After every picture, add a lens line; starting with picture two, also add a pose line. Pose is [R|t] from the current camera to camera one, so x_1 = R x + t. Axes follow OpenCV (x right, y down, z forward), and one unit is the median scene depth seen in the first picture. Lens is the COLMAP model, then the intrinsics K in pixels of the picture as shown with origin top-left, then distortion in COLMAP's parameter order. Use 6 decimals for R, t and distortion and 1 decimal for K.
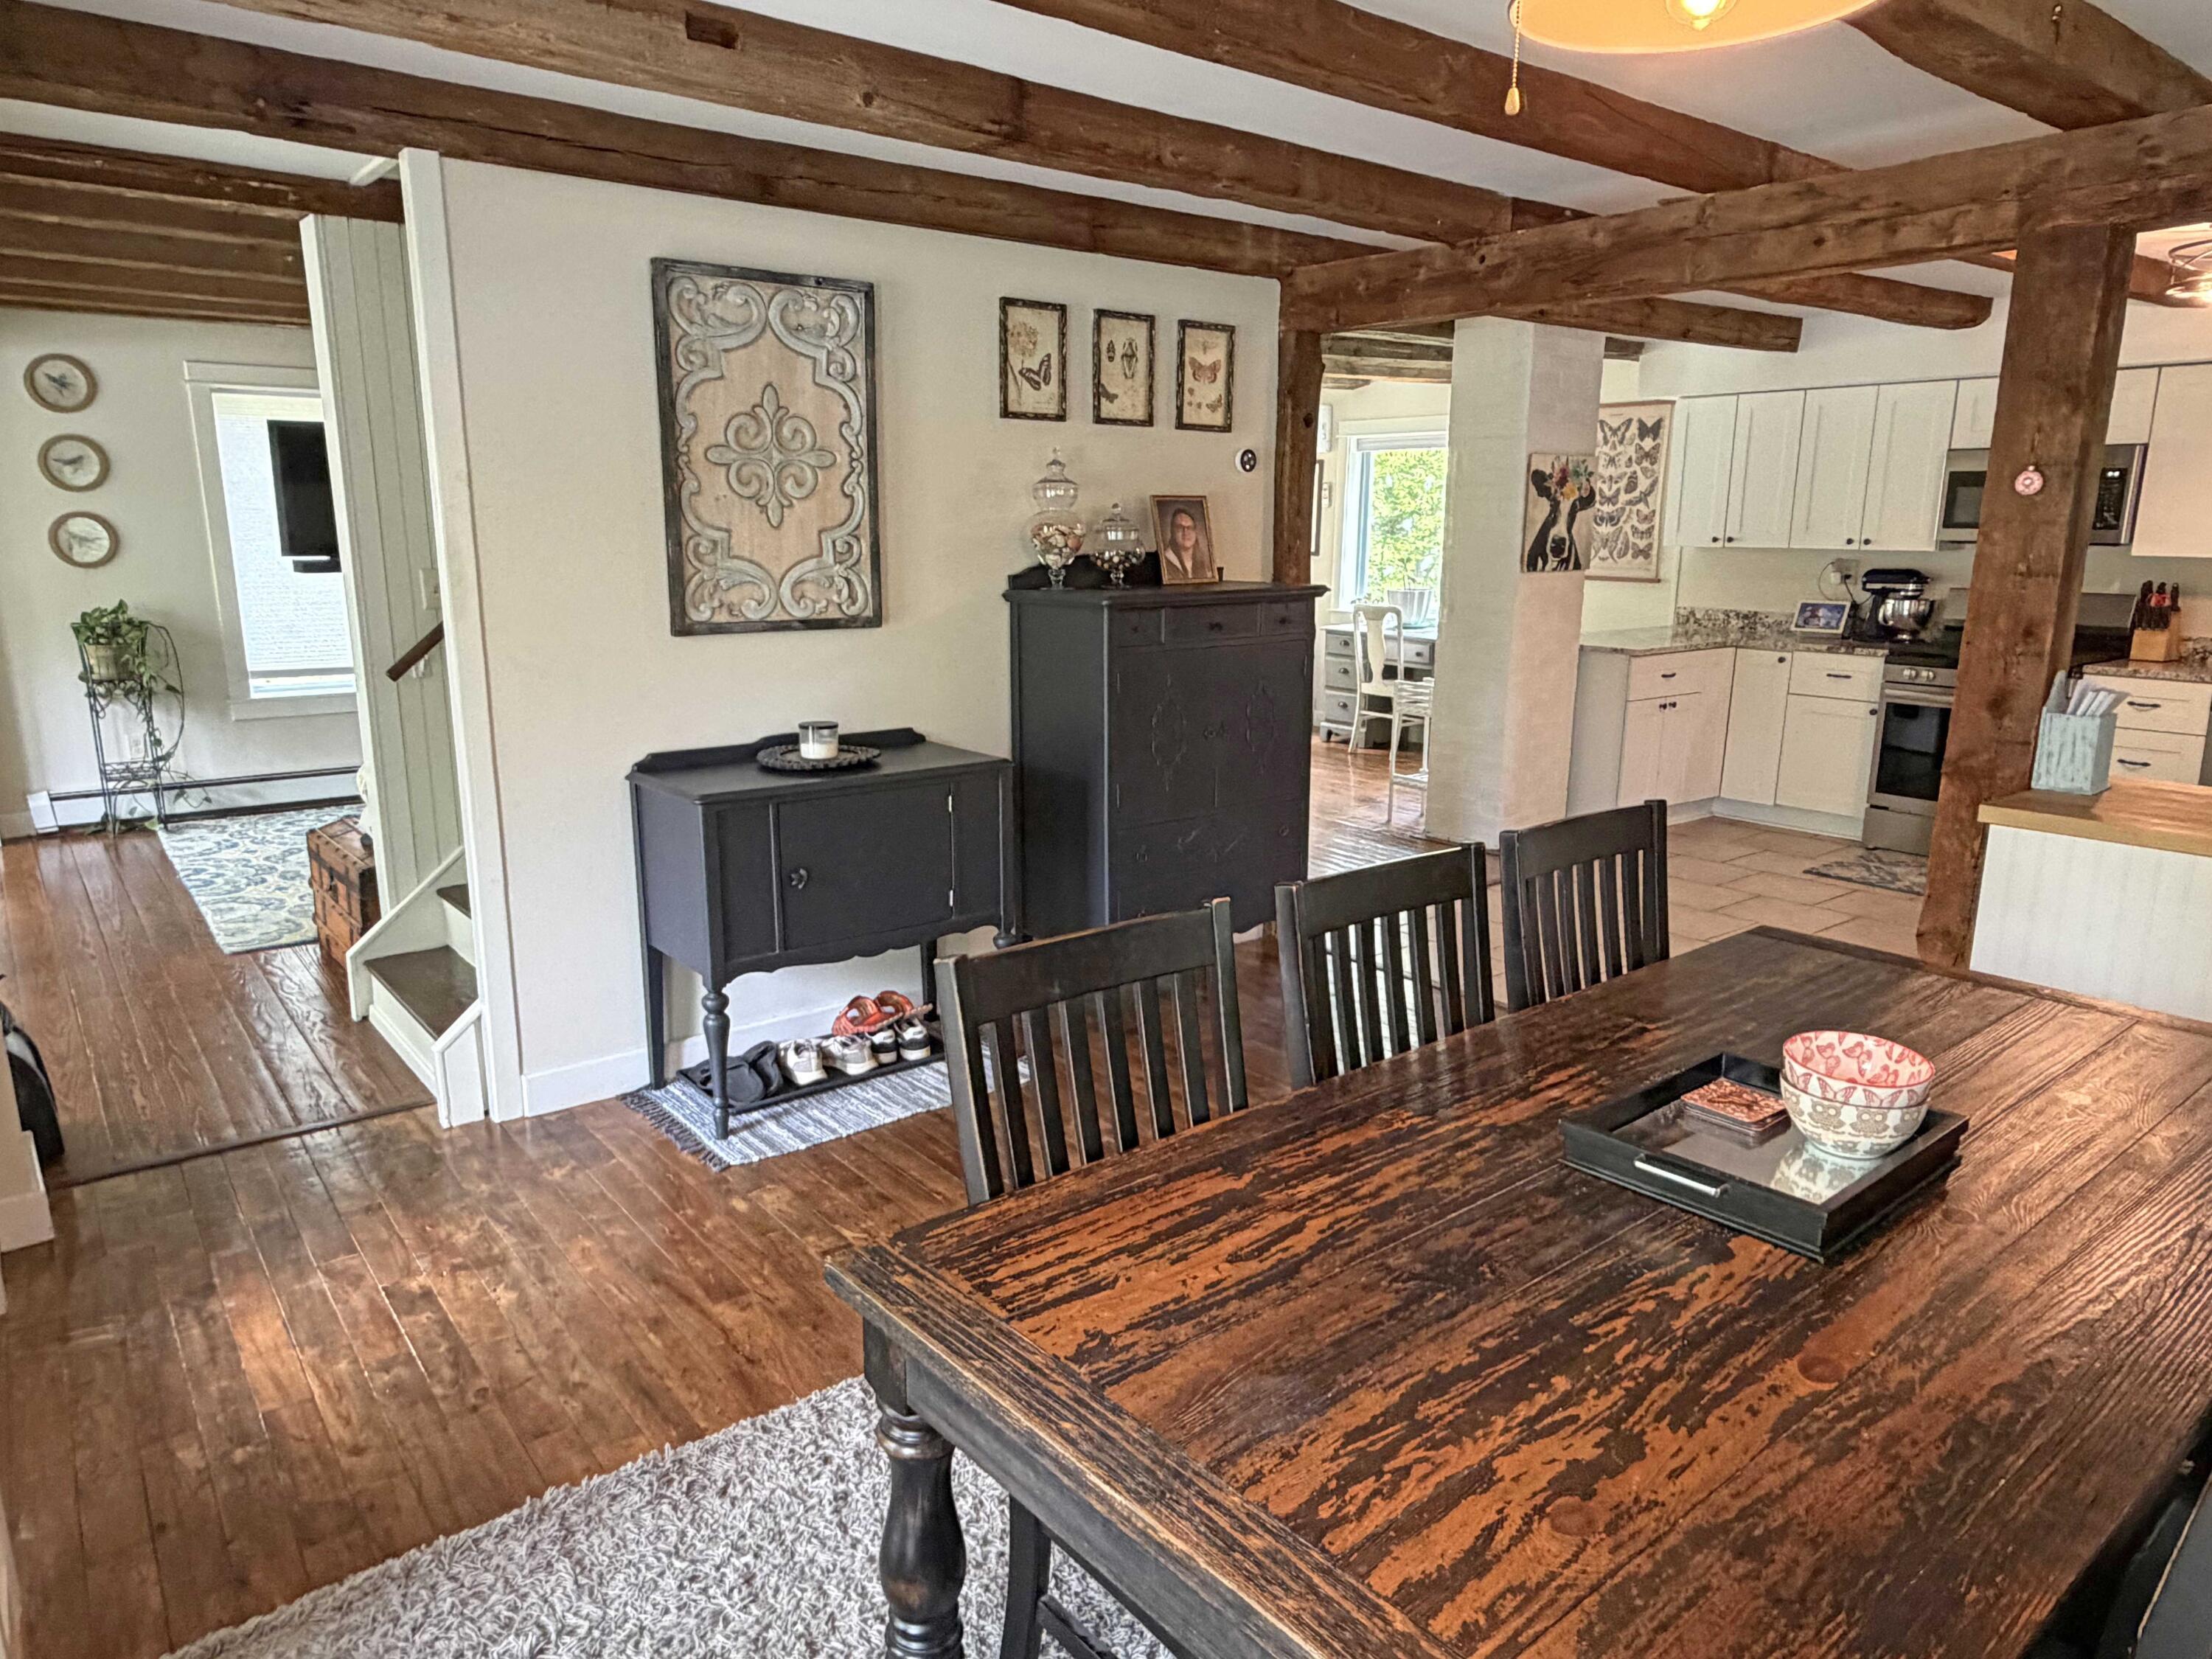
lens RADIAL K [[1420.1, 0, 1101.3], [0, 1420.1, 836.1], [0, 0, 1]] dist [0.001680, 0.000368]
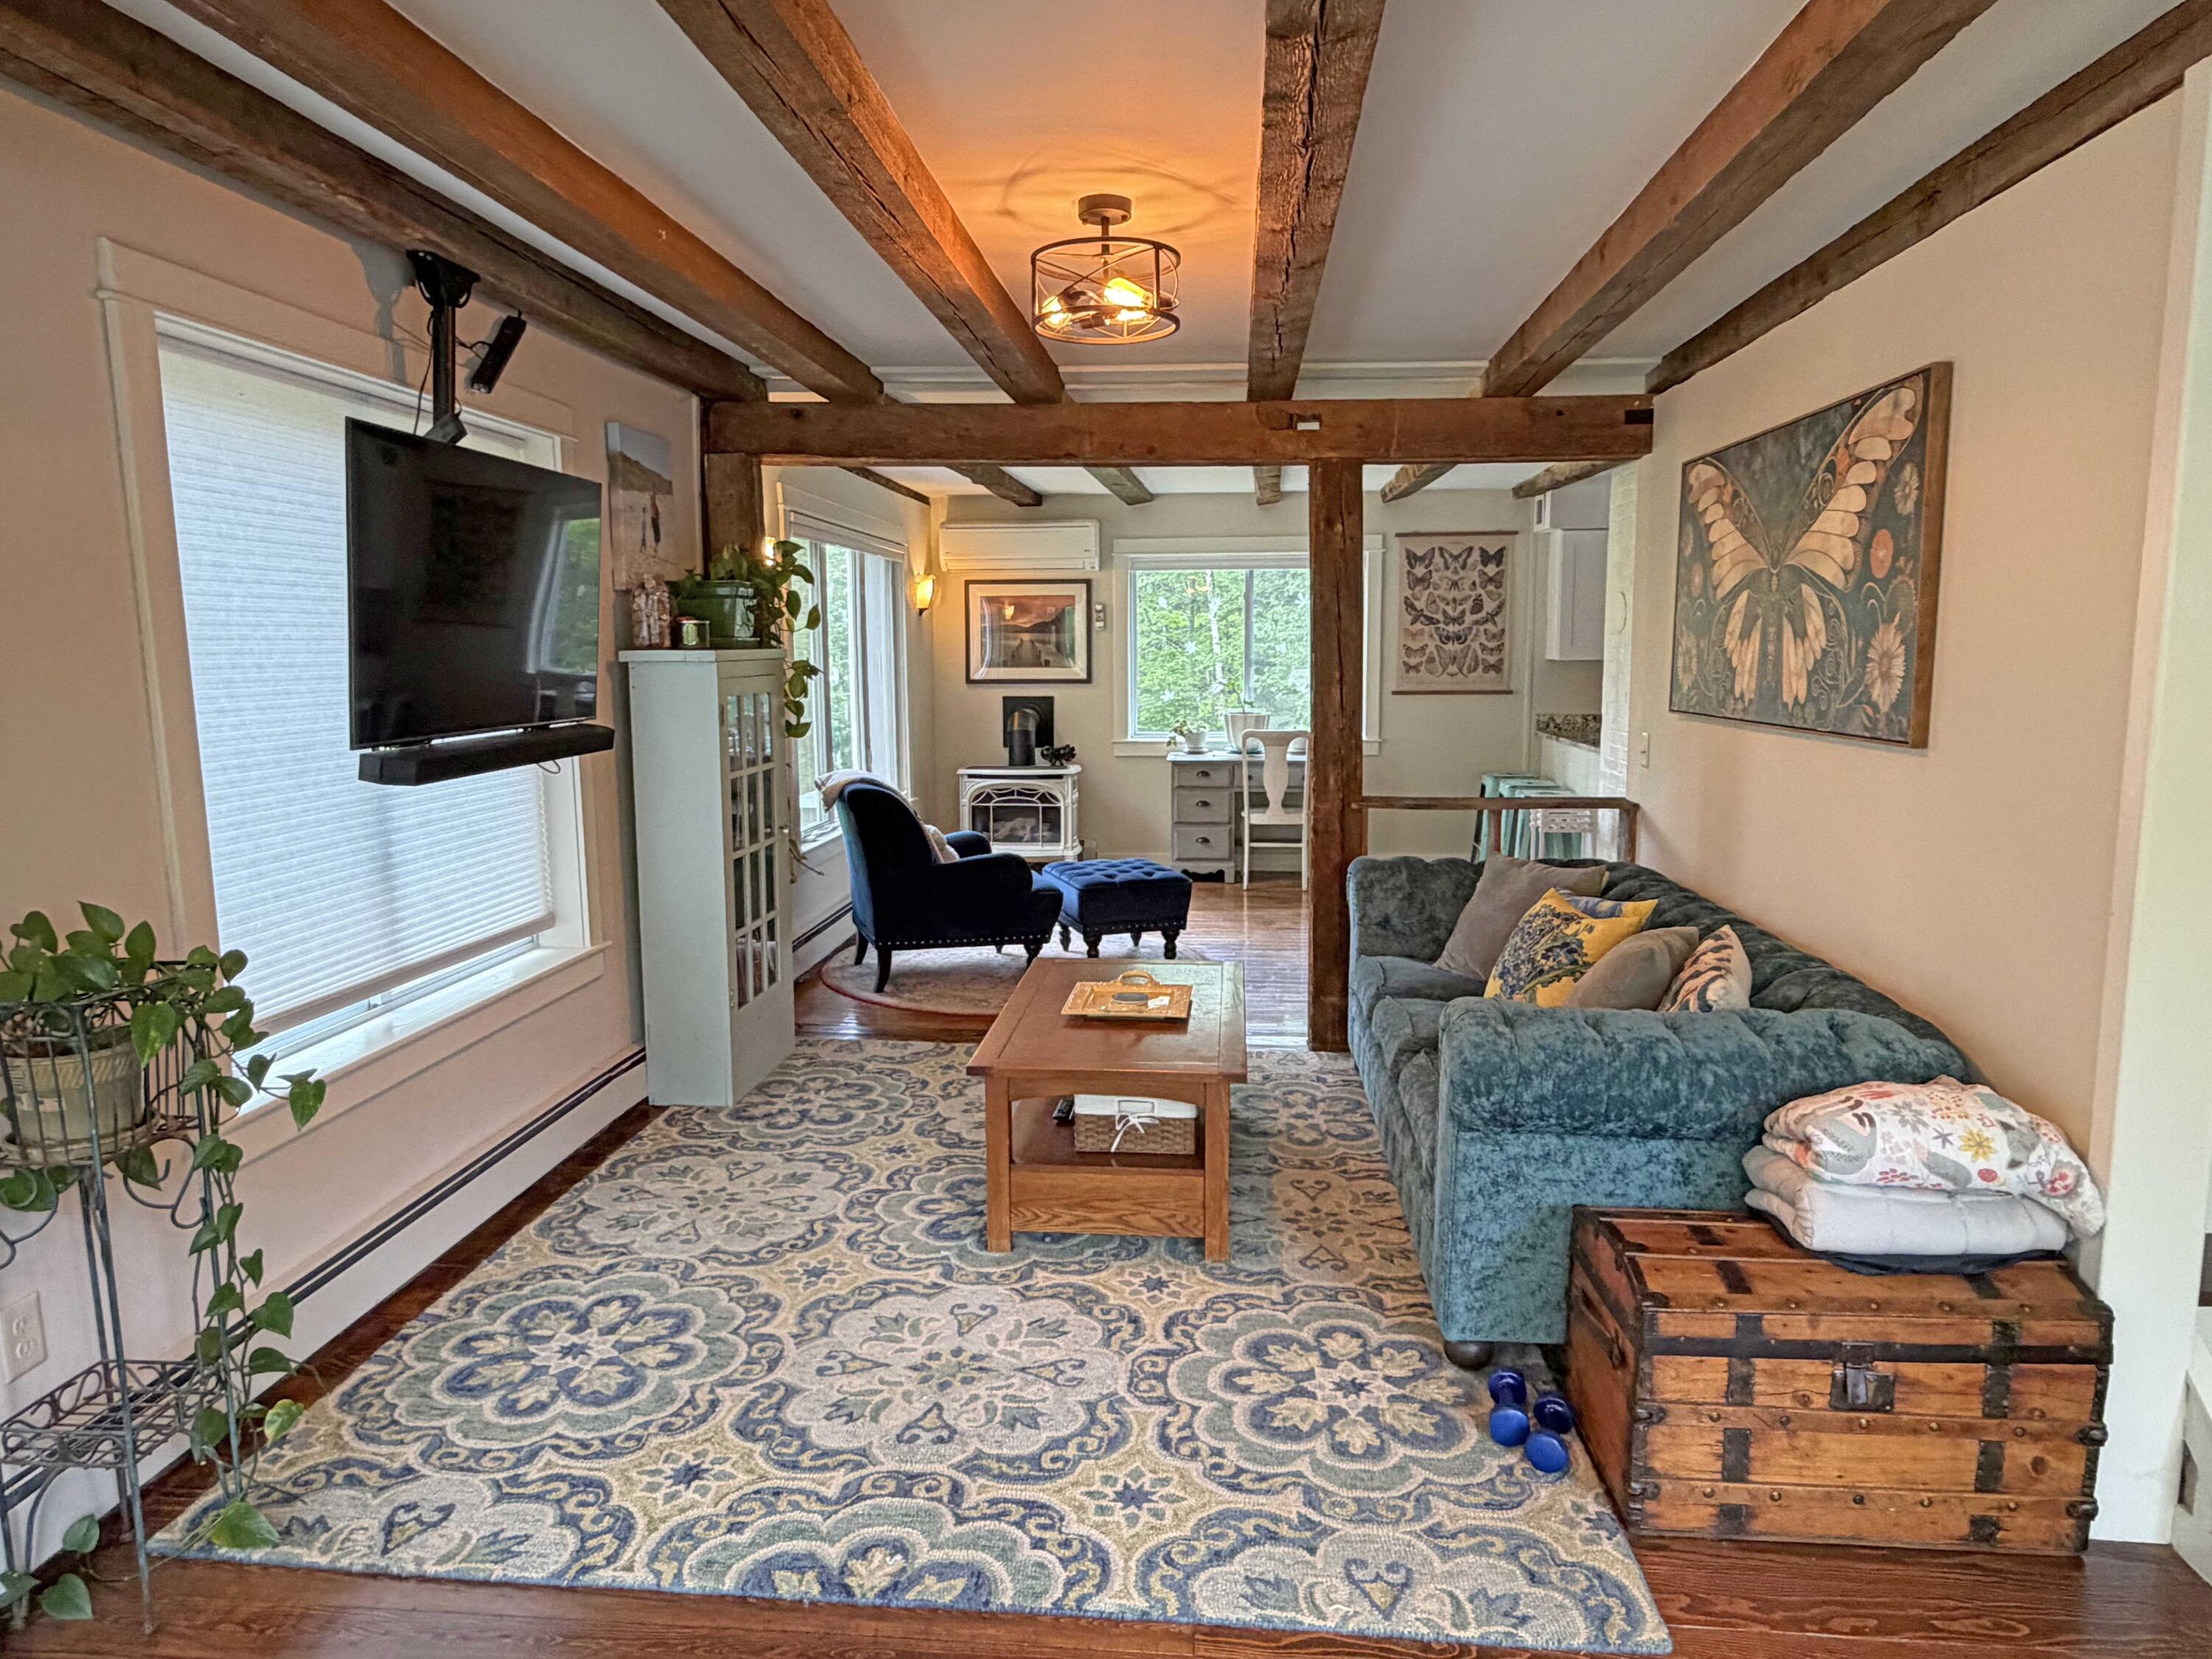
lens RADIAL K [[1367.2, 0, 1110.9], [0, 1367.2, 832.5], [0, 0, 1]] dist [0.001126, 0.001310]
pose [[0.683545, -0.110390, 0.721513, -0.673986], [0.173377, 0.984762, -0.013587, -0.126187], [-0.709018, 0.134381, 0.692268, 0.564206]]
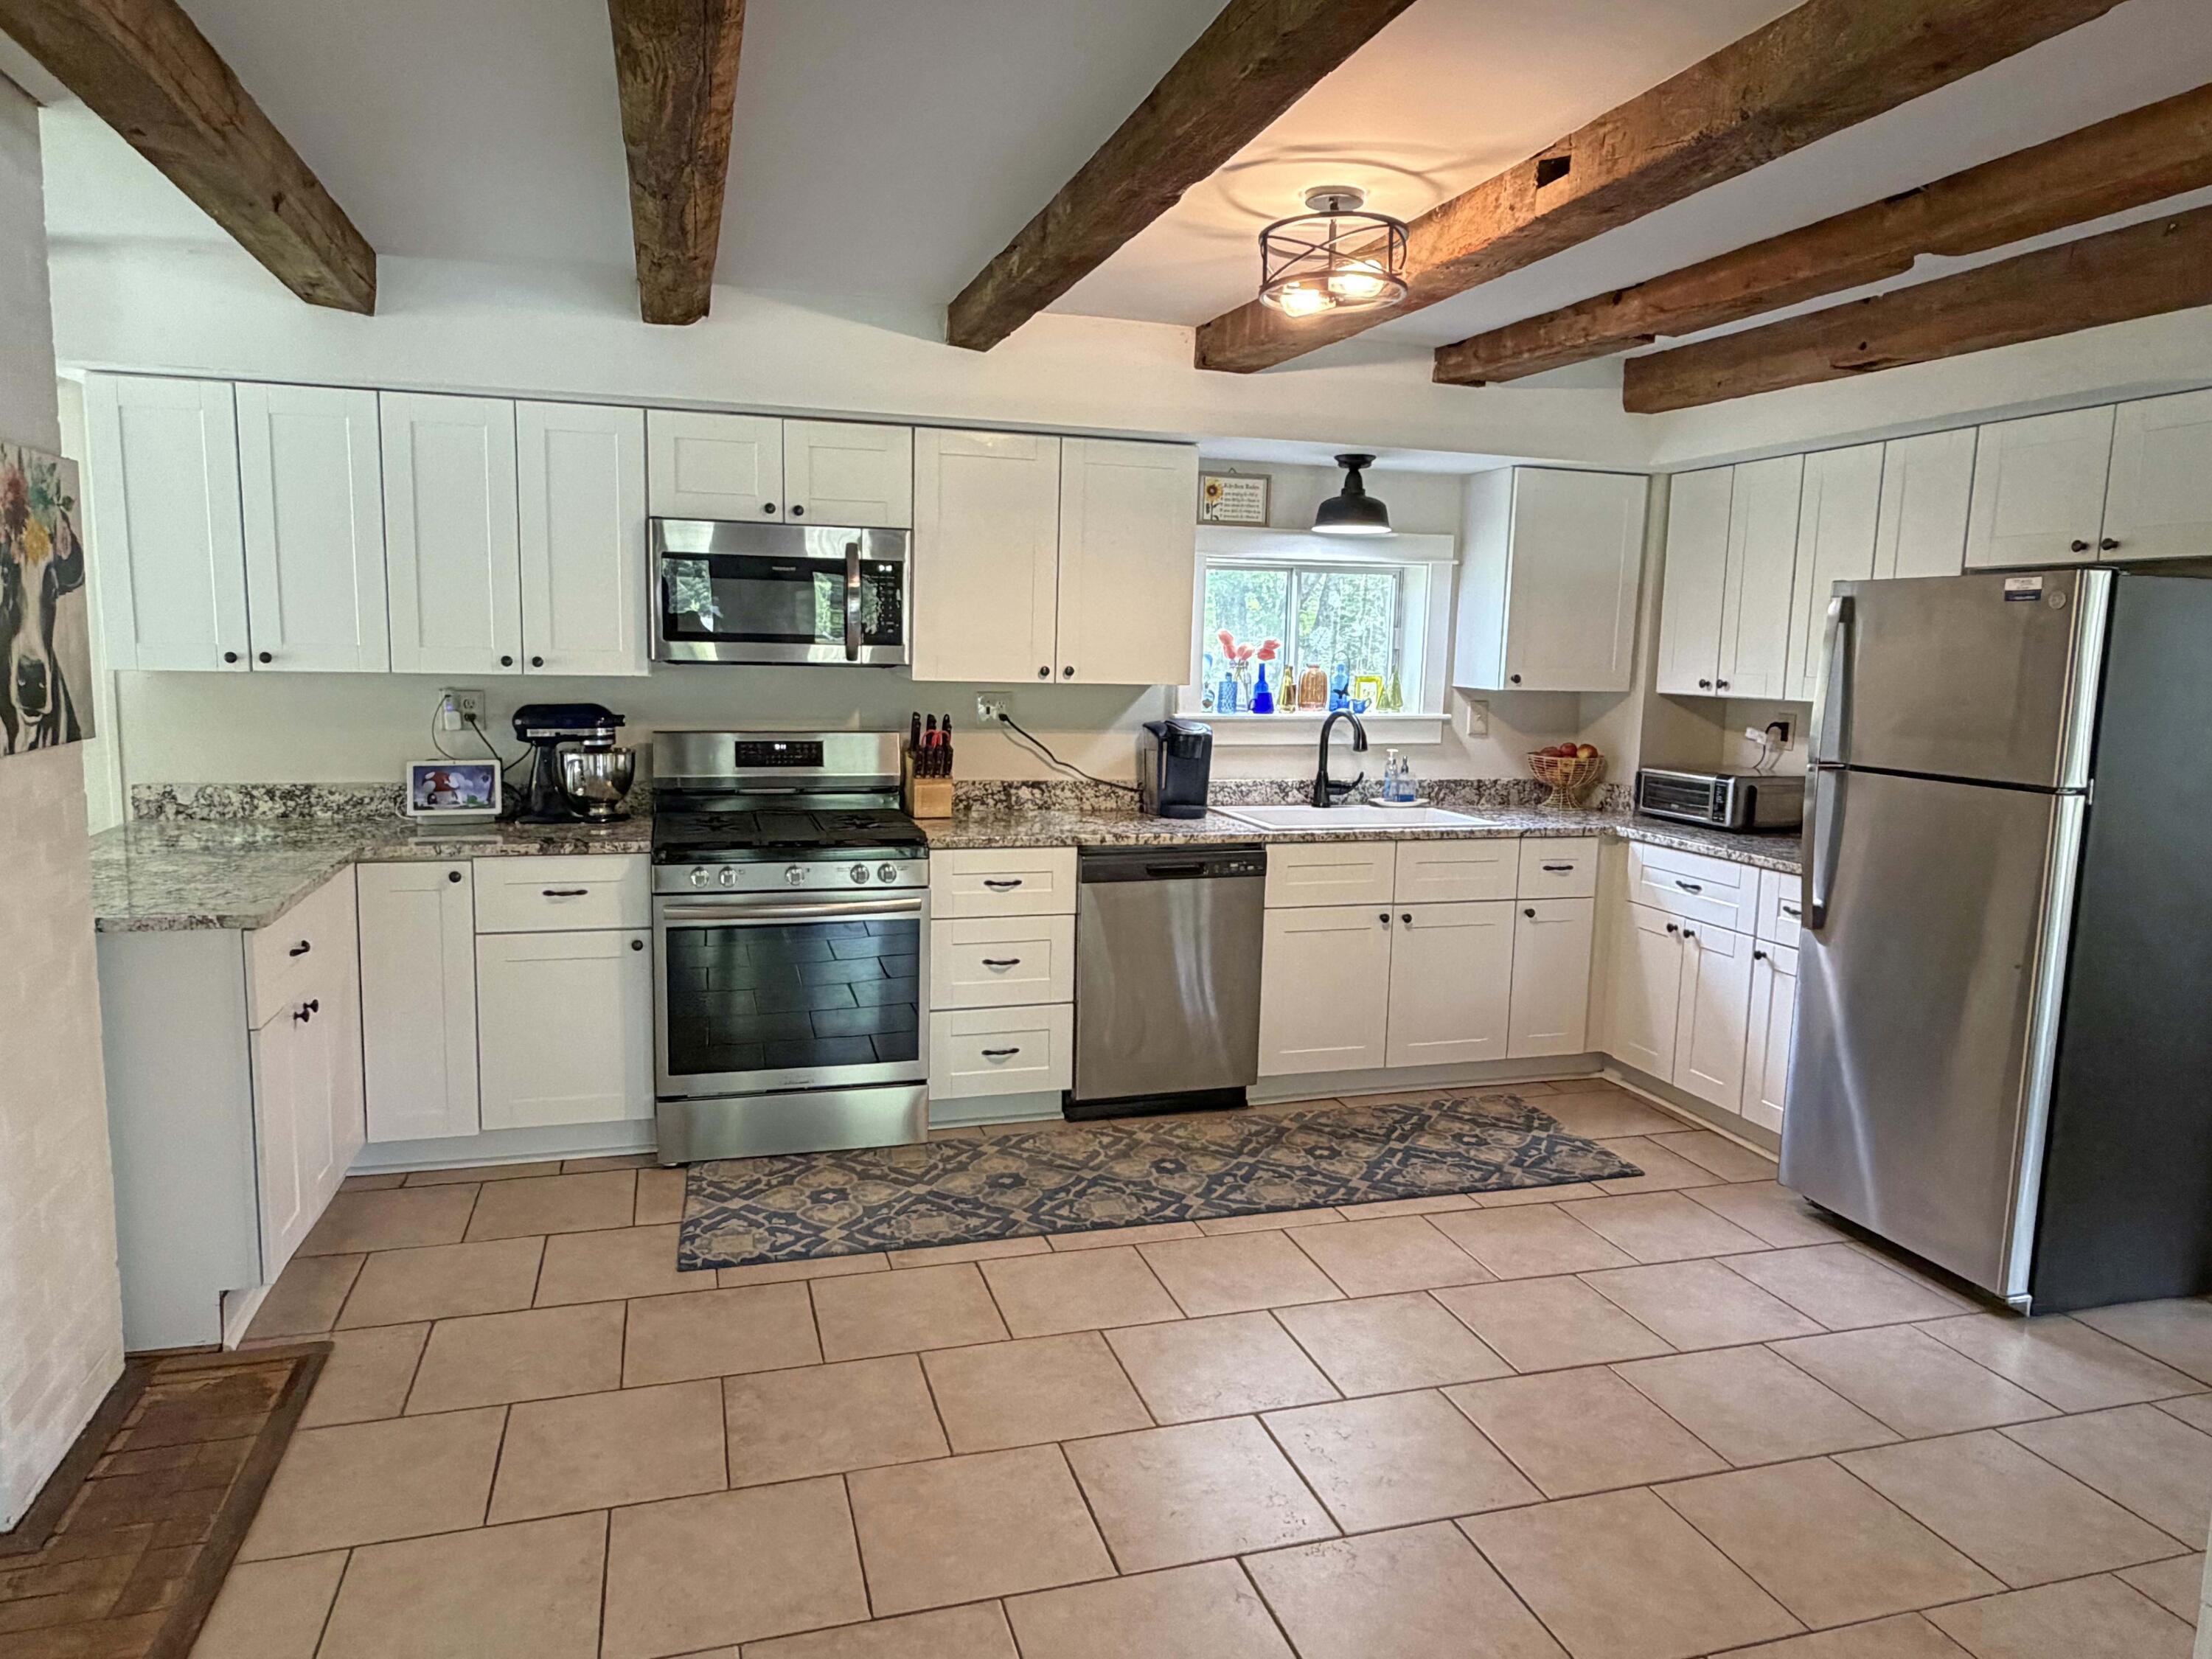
lens RADIAL K [[1420.1, 0, 1101.3], [0, 1420.1, 836.1], [0, 0, 1]] dist [0.001680, 0.000368]
pose [[0.368966, -0.125262, 0.920963, 0.067676], [0.185293, 0.980900, 0.059180, -0.121270], [-0.910786, 0.148813, 0.385129, 0.542169]]
